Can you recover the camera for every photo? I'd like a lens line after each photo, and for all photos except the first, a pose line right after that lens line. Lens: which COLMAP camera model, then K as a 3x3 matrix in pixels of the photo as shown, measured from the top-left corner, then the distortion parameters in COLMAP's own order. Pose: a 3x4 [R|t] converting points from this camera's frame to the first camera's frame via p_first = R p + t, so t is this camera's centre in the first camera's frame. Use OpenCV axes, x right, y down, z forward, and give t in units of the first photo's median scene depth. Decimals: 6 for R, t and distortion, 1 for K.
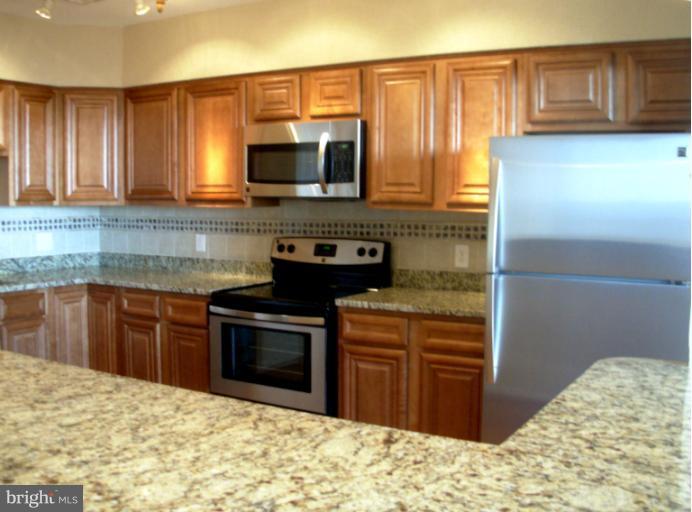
lens RADIAL K [[771.7, 0, 346.0], [0, 771.7, 256.0], [0, 0, 1]] dist [-0.199942, 0.039040]
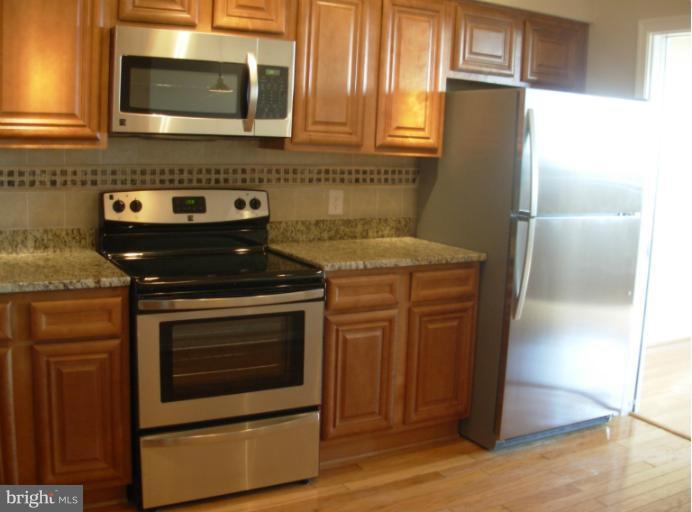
lens RADIAL K [[771.7, 0, 346.0], [0, 771.7, 256.0], [0, 0, 1]] dist [-0.199942, 0.039040]
pose [[0.480818, -0.117114, 0.868964, -0.610785], [0.034945, 0.992812, 0.114469, -0.038326], [-0.876124, -0.024673, 0.481454, 0.503030]]
